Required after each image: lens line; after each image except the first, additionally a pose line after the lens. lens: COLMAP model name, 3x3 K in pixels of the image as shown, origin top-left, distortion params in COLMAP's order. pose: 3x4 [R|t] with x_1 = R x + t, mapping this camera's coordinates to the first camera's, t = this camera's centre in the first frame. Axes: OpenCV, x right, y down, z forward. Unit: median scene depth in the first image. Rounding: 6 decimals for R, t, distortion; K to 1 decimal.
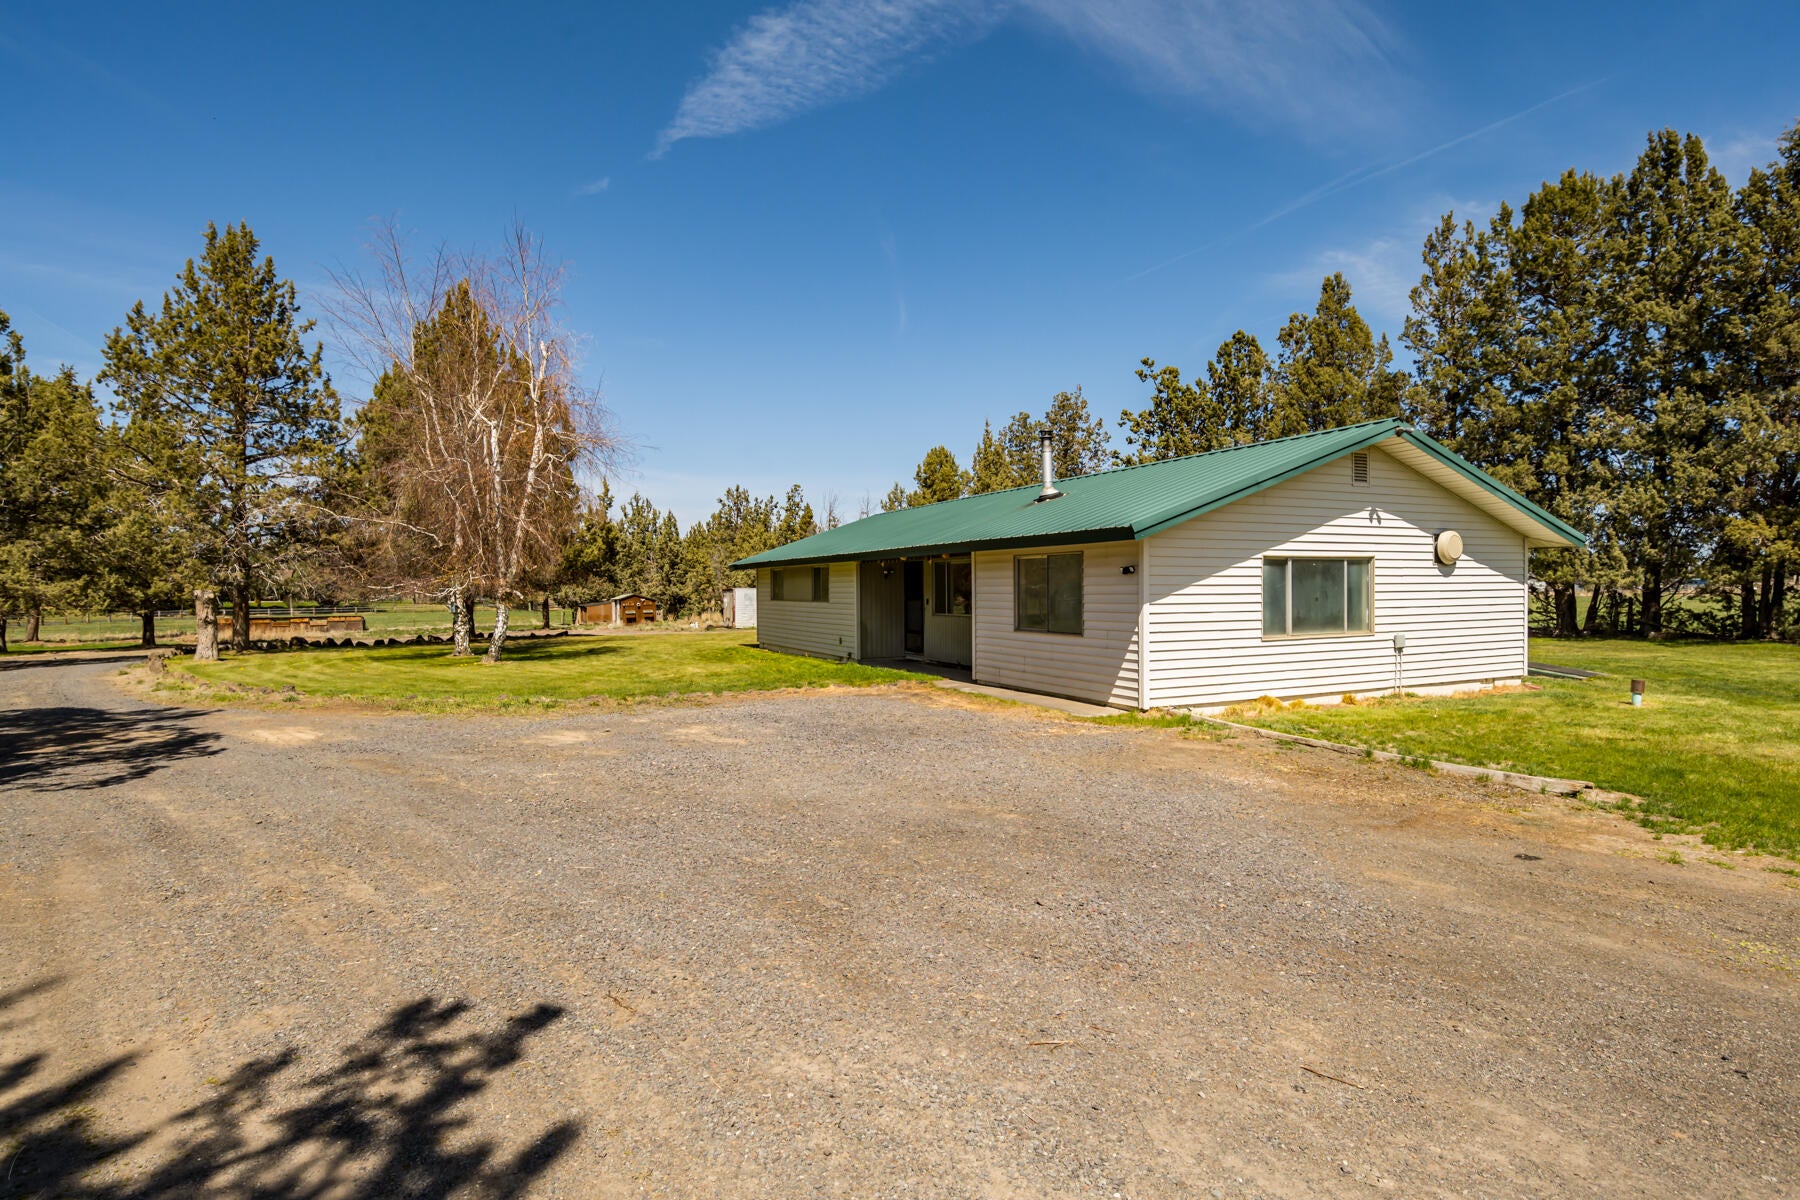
lens RADIAL K [[944.8, 0, 896.4], [0, 944.8, 599.2], [0, 0, 1]] dist [-0.003615, 0.004201]
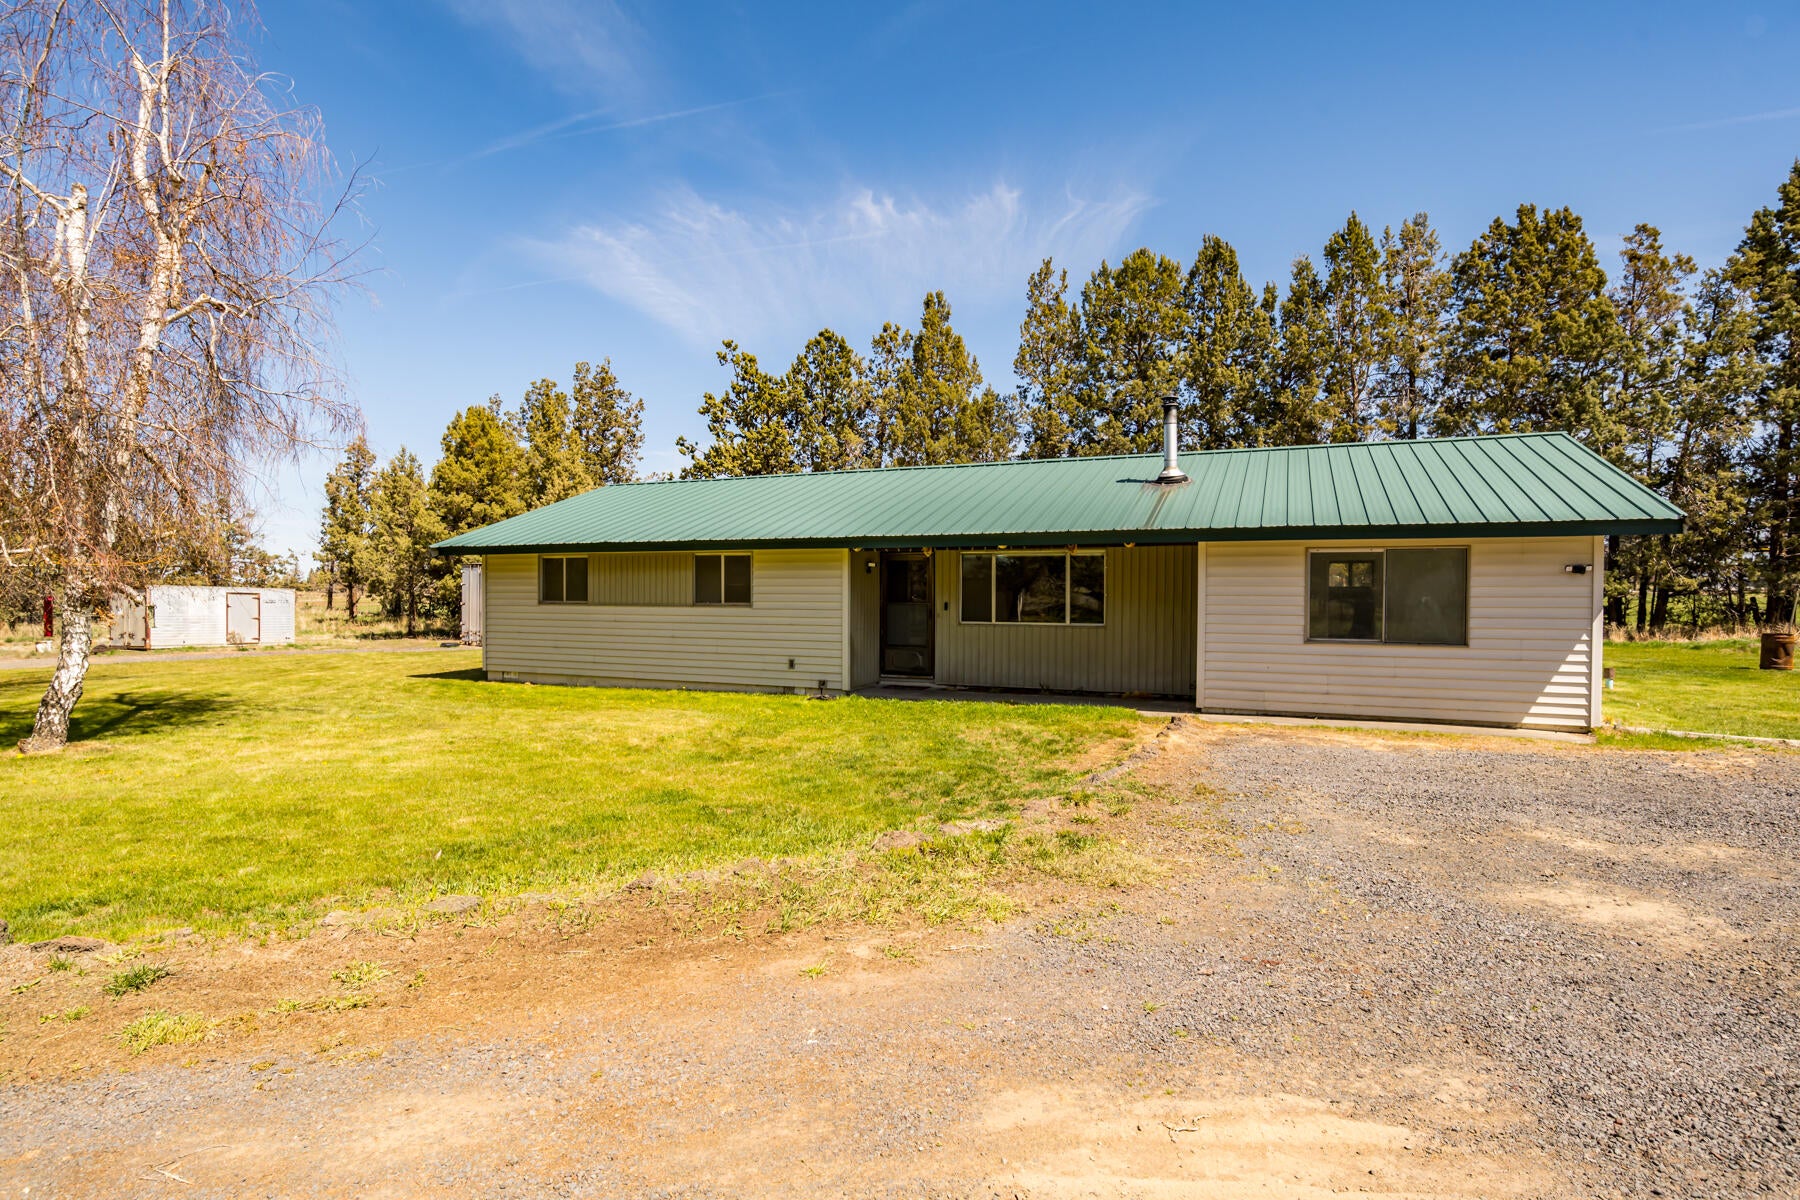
lens RADIAL K [[944.8, 0, 900.1], [0, 944.8, 597.1], [0, 0, 1]] dist [-0.003615, 0.004201]
pose [[0.749875, 0.003769, 0.661568, -0.542909], [0.000837, 0.999978, -0.006645, 0.000148], [-0.661579, 0.005537, 0.749855, 0.521267]]
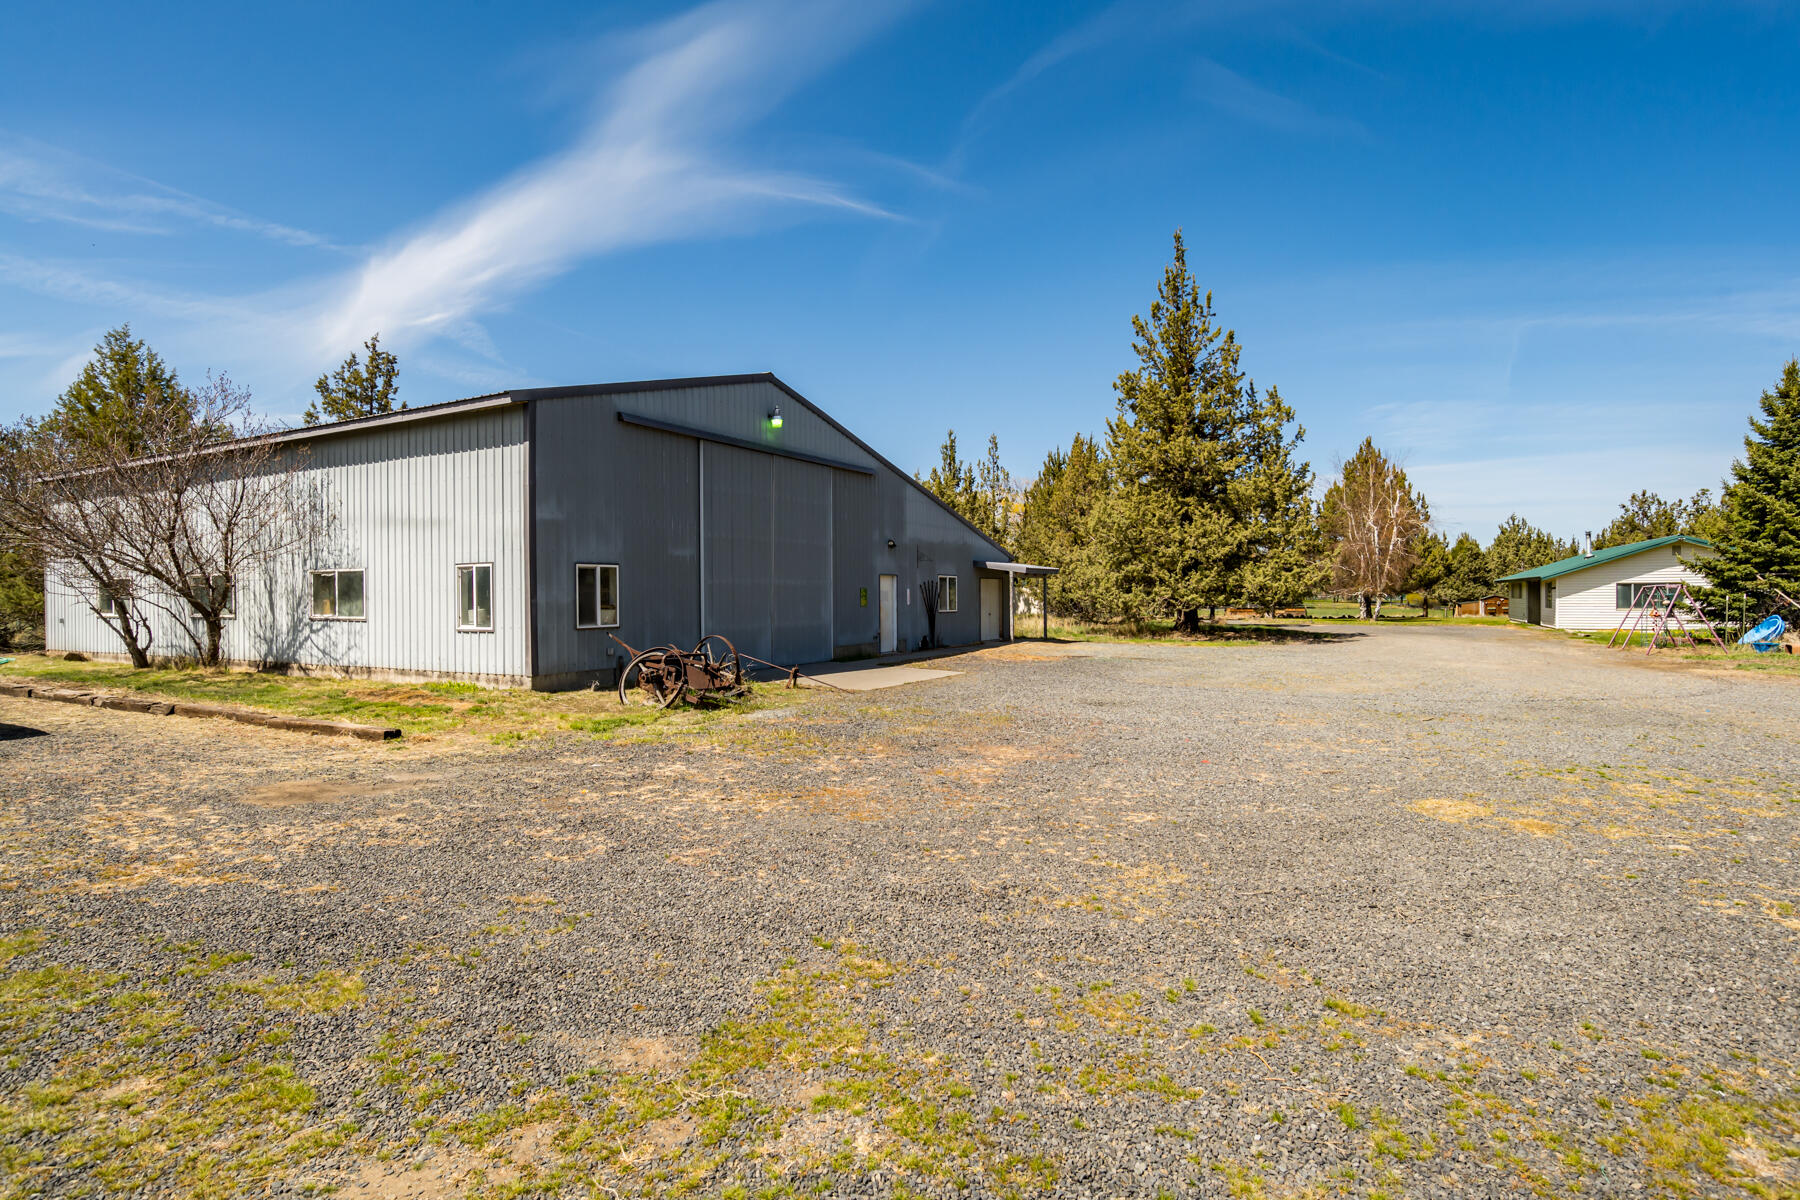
lens RADIAL K [[924.1, 0, 902.7], [0, 924.1, 600.0], [0, 0, 1]] dist [-0.003202, -0.000158]
pose [[0.615177, 0.007503, -0.788353, 0.738862], [-0.006464, 0.999969, 0.004473, 0.006621], [0.788363, 0.002345, 0.615206, -1.508933]]
